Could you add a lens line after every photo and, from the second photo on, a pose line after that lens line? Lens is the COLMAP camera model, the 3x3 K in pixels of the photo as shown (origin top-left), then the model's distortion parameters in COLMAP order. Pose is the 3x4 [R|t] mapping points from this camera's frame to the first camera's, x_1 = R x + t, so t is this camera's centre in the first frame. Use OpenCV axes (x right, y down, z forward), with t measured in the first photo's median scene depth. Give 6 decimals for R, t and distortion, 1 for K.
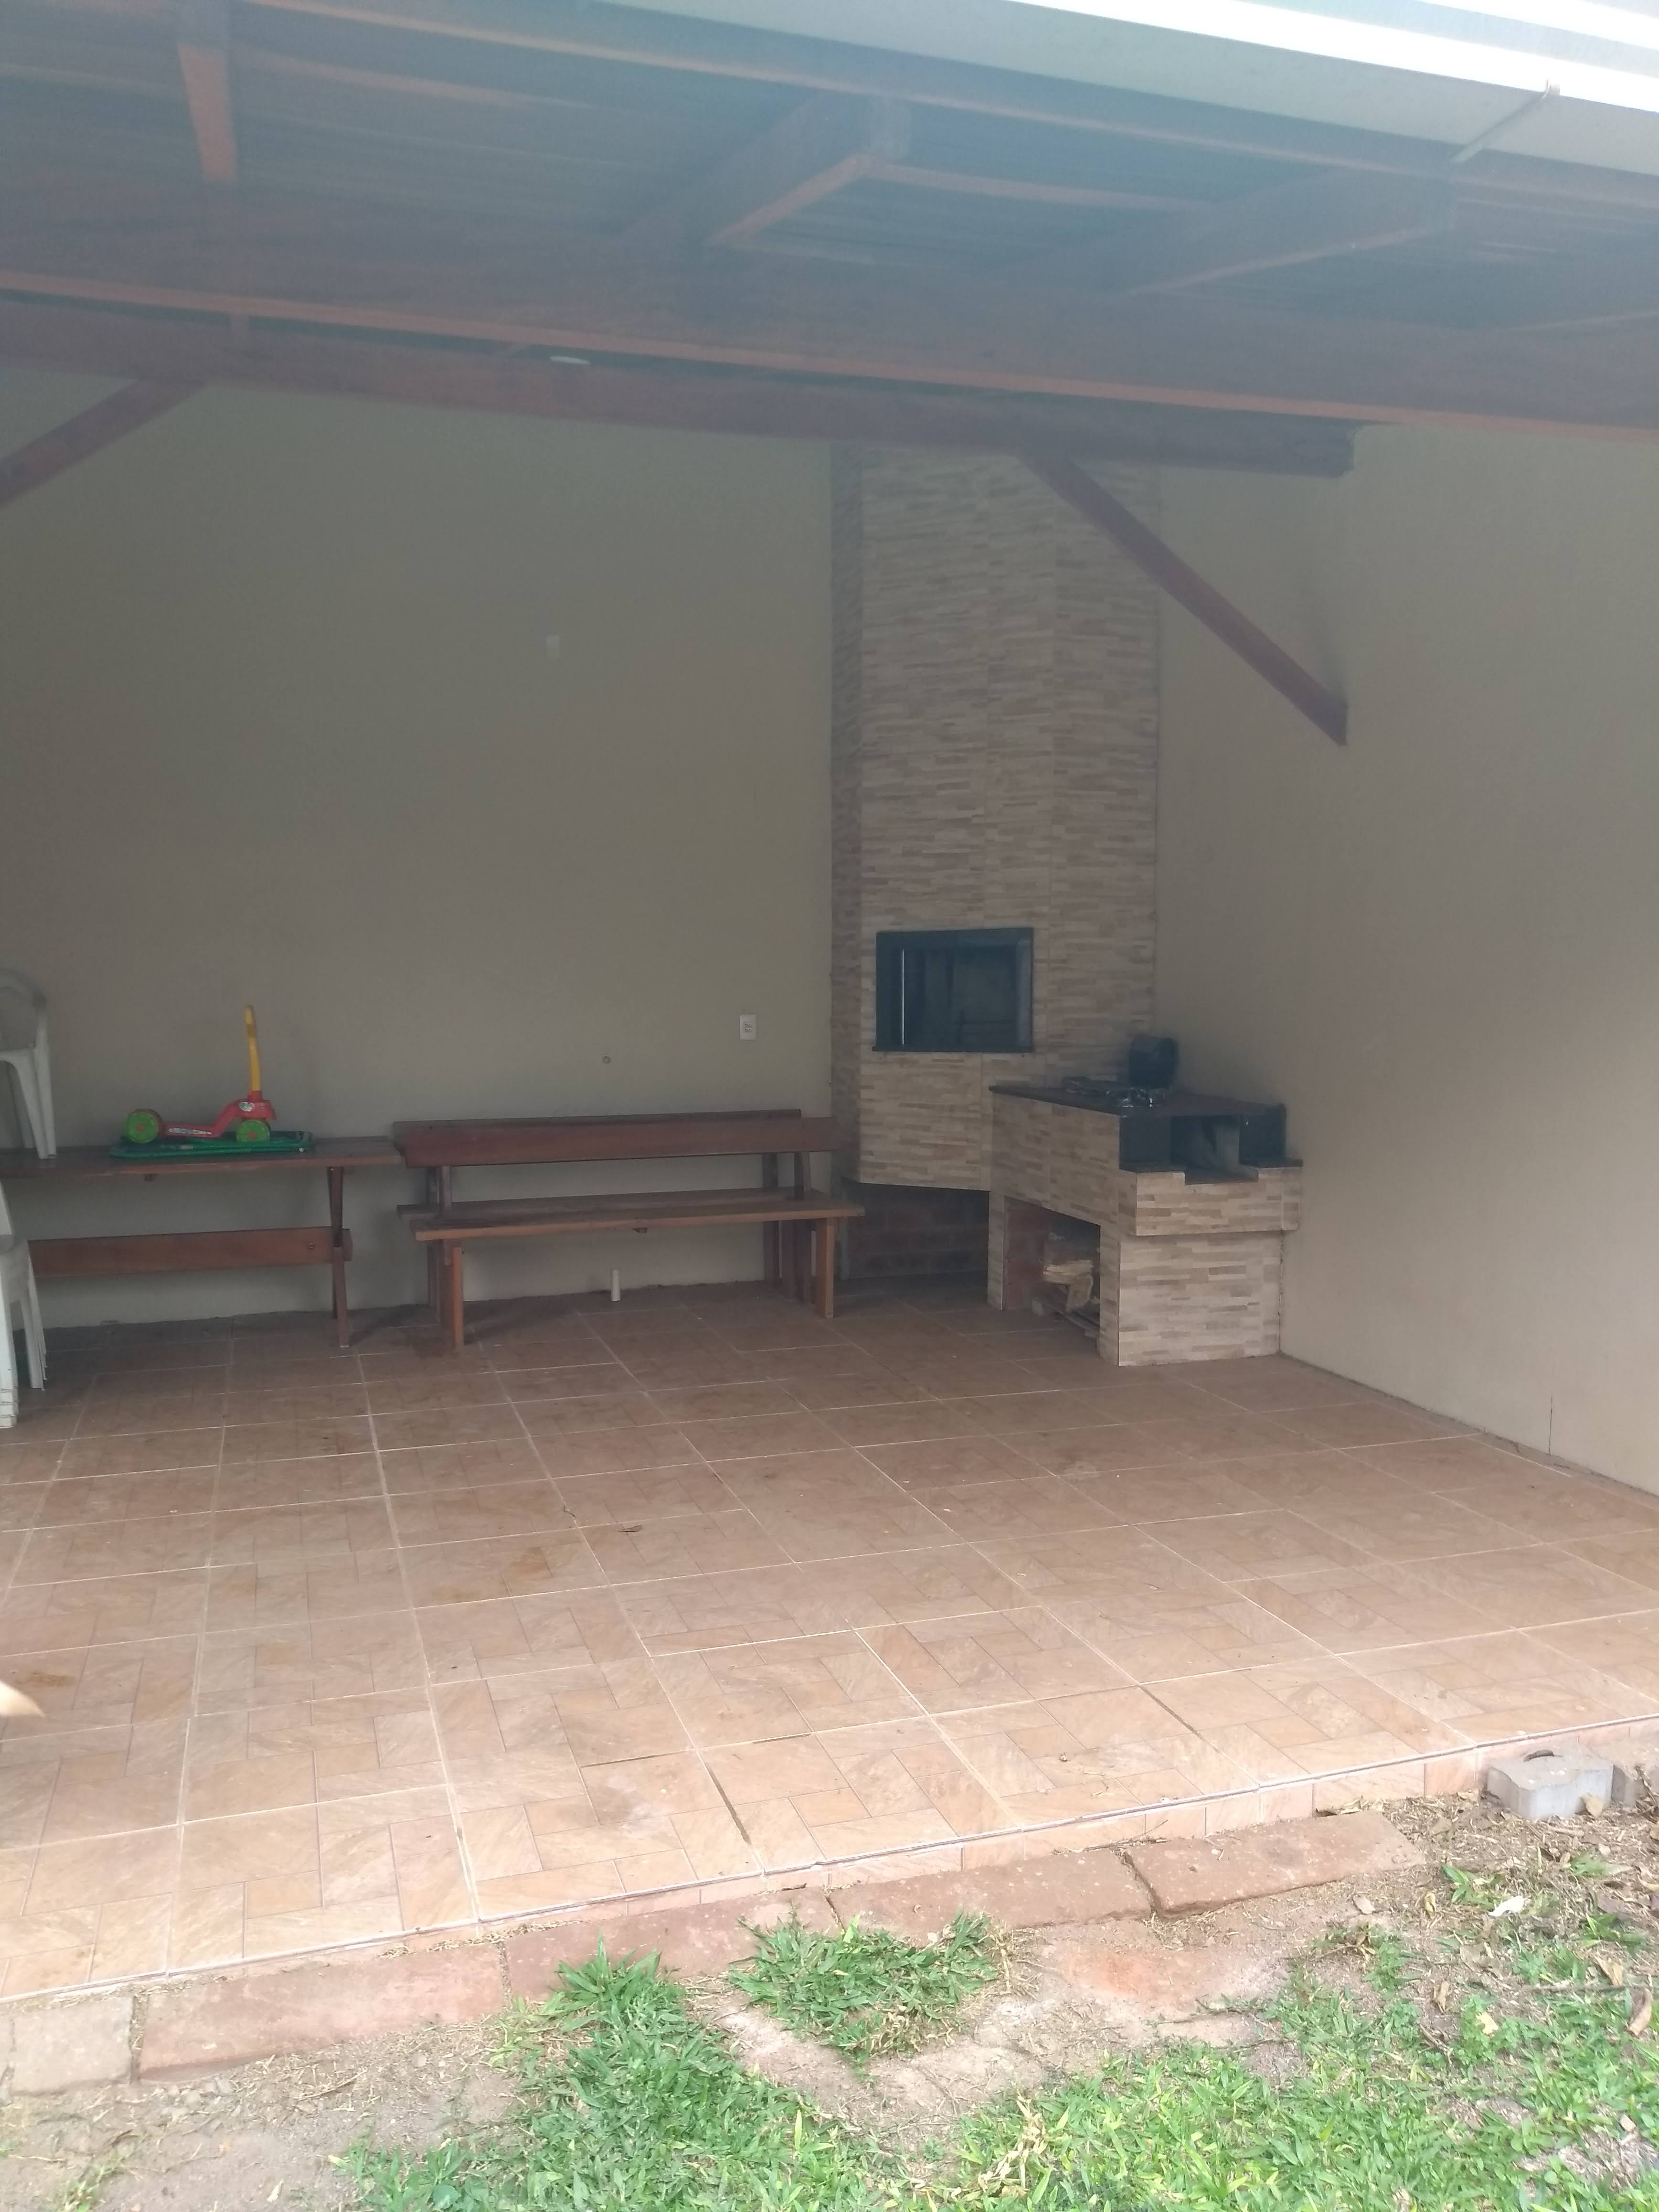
lens RADIAL K [[1746.6, 0, 829.5], [0, 1746.6, 1106.0], [0, 0, 1]] dist [-0.008161, -0.011024]
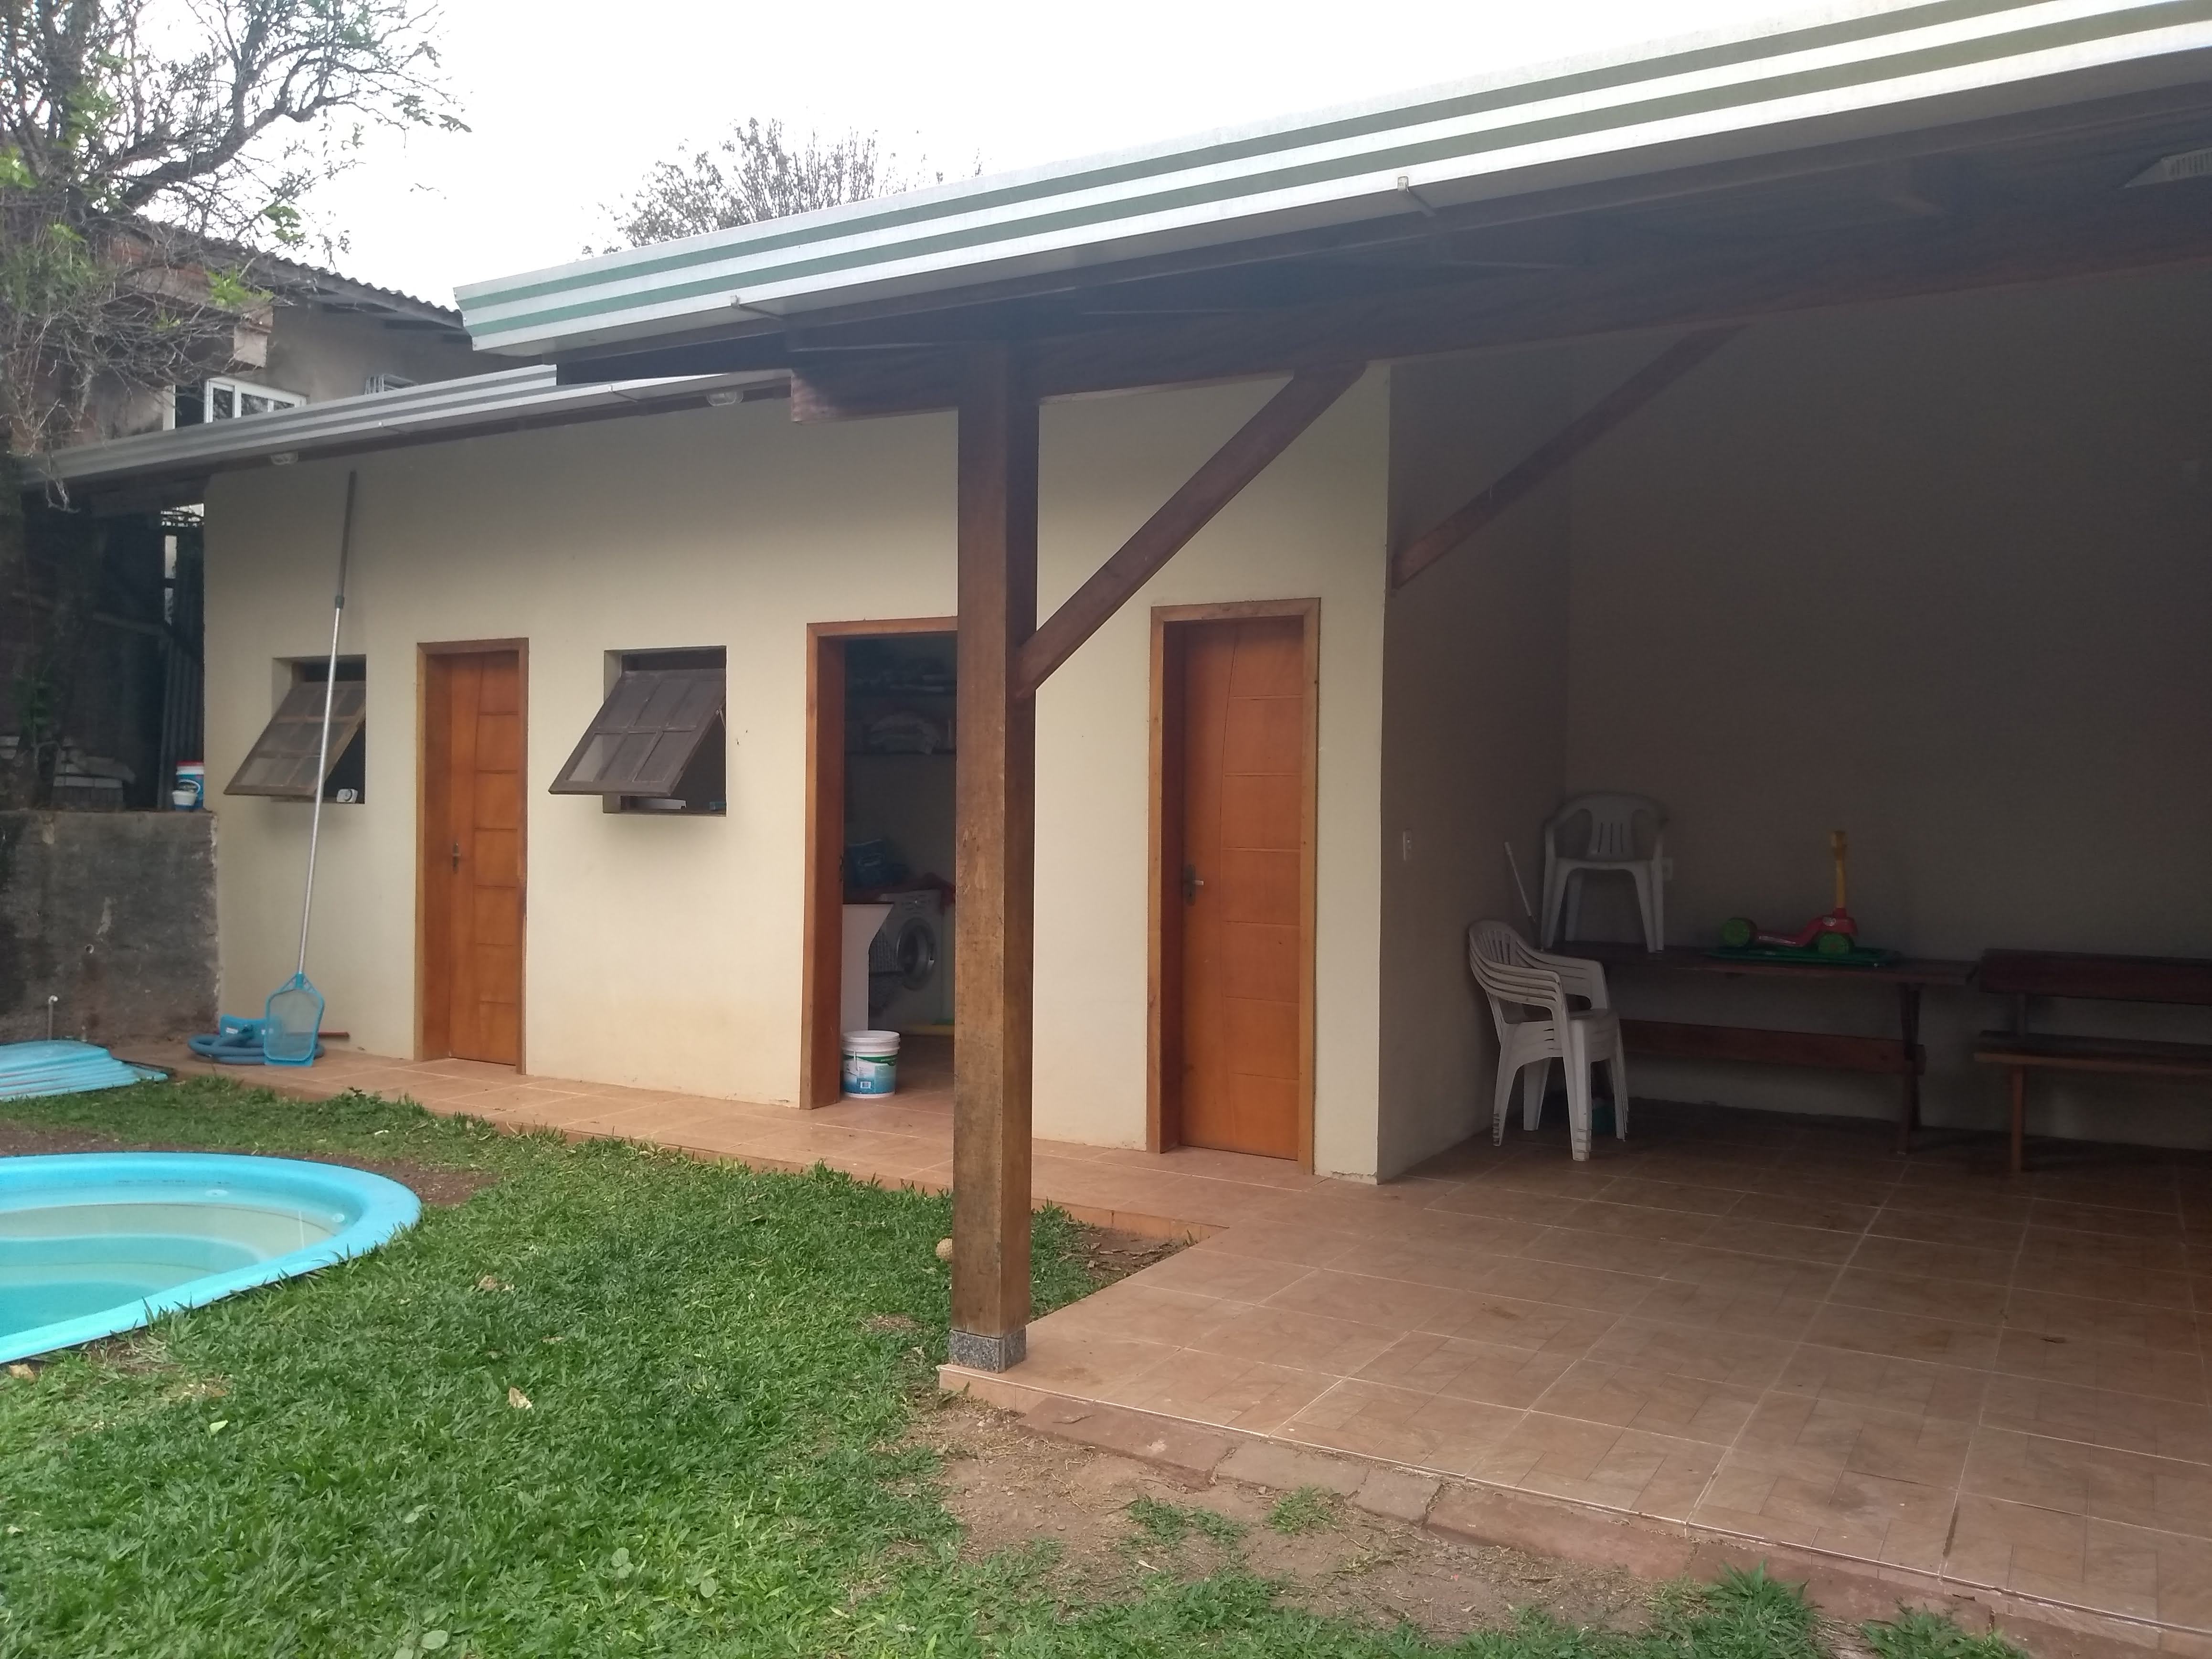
lens RADIAL K [[1735.6, 0, 1103.5], [0, 1735.6, 833.6], [0, 0, 1]] dist [-0.000218, 0.001368]
pose [[0.676586, 0.030566, -0.735729, 0.359504], [-0.074879, 0.996815, -0.027448, 0.020811], [0.732546, 0.073662, 0.676720, -0.185341]]
